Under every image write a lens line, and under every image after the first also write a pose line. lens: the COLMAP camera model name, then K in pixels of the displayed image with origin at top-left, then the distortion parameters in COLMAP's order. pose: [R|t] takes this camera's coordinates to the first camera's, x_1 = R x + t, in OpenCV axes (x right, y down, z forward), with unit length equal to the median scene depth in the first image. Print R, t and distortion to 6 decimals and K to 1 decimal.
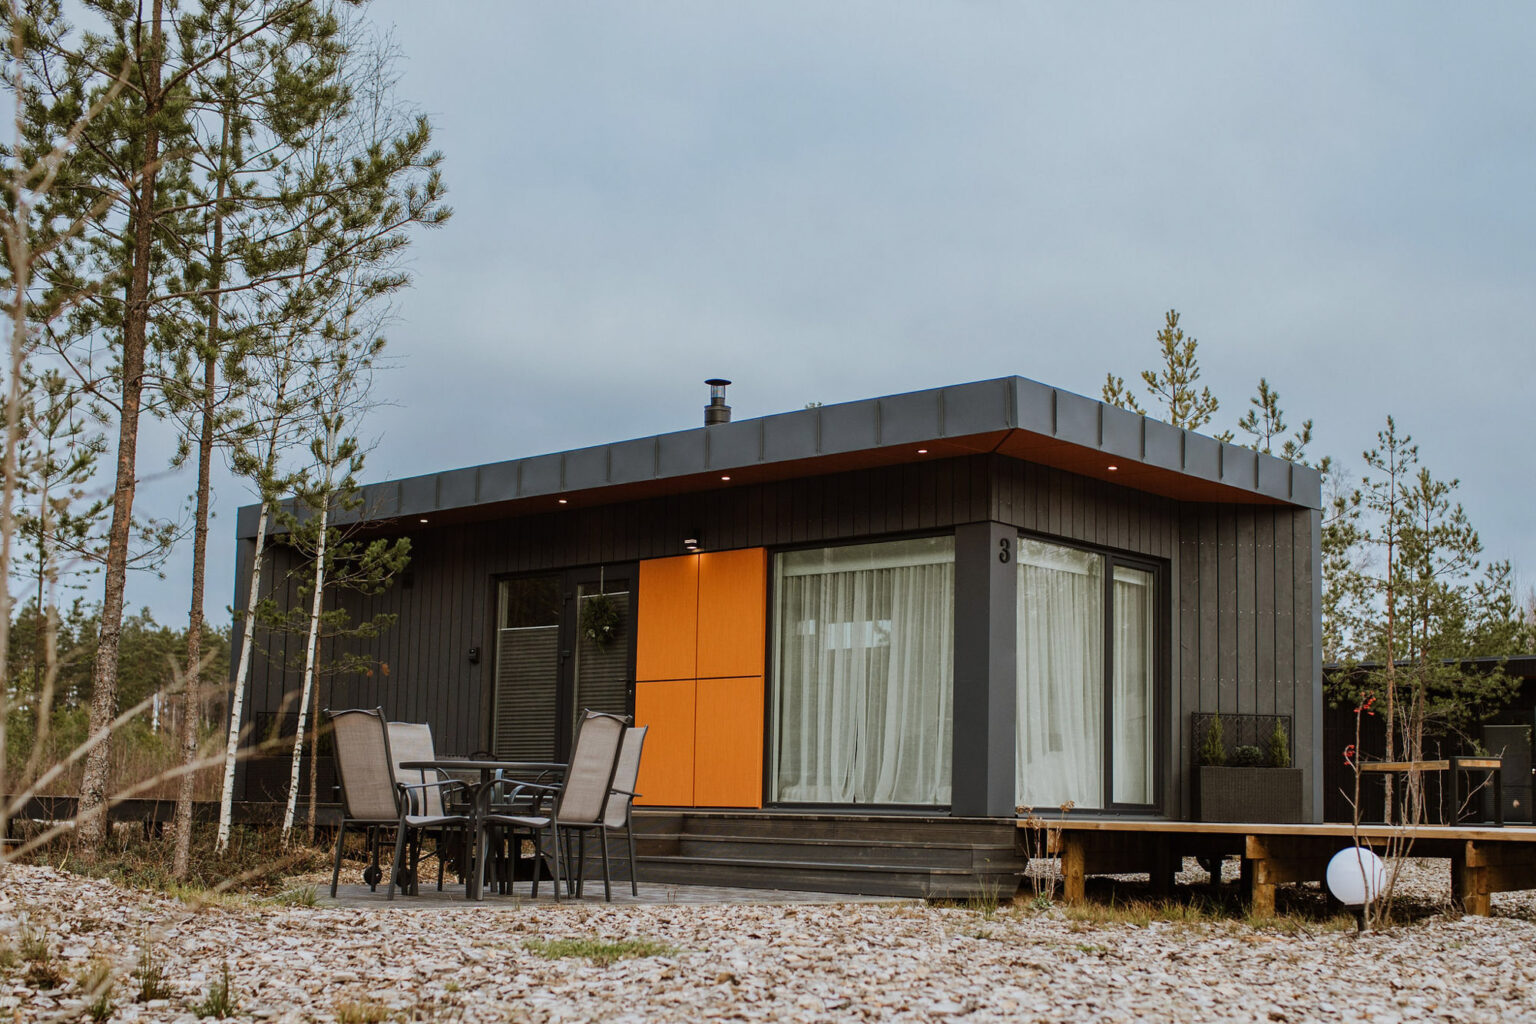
lens RADIAL K [[1942.7, 0, 883.0], [0, 1942.7, 566.5], [0, 0, 1]] dist [-0.203086, 0.220519]
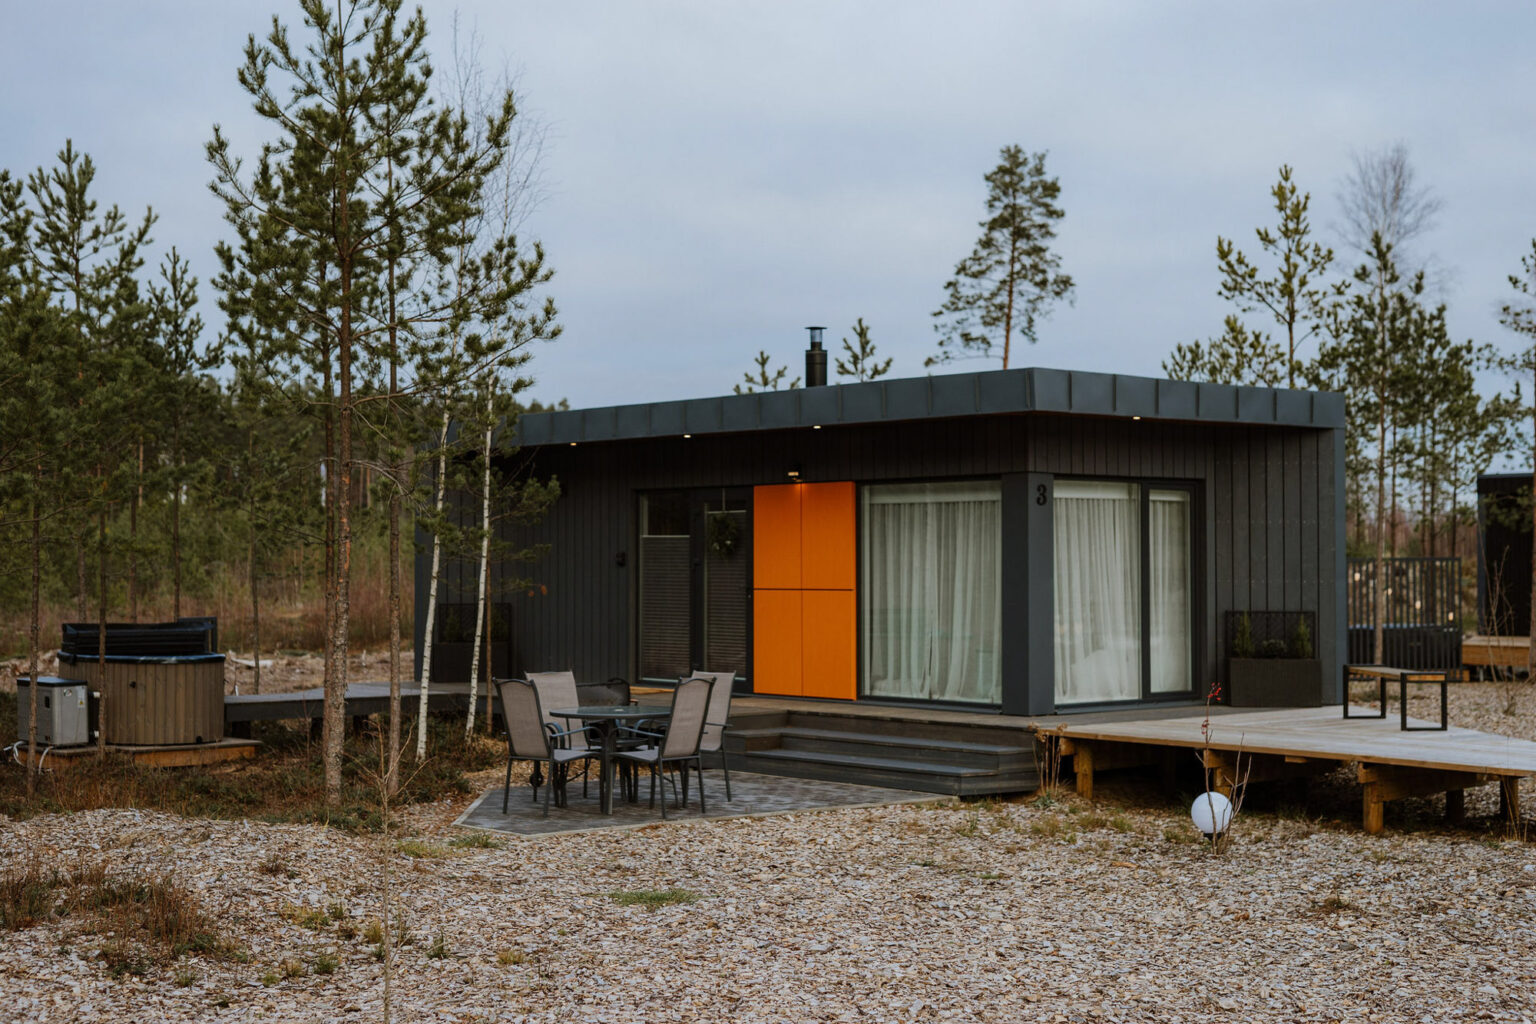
lens RADIAL K [[2186.7, 0, 768.0], [0, 2186.7, 512.0], [0, 0, 1]] dist [-0.128808, 0.165203]
pose [[0.986312, -0.022364, -0.163368, 0.107720], [0.038992, 0.994294, 0.099297, -0.128280], [0.160215, -0.104308, 0.981555, -0.329653]]
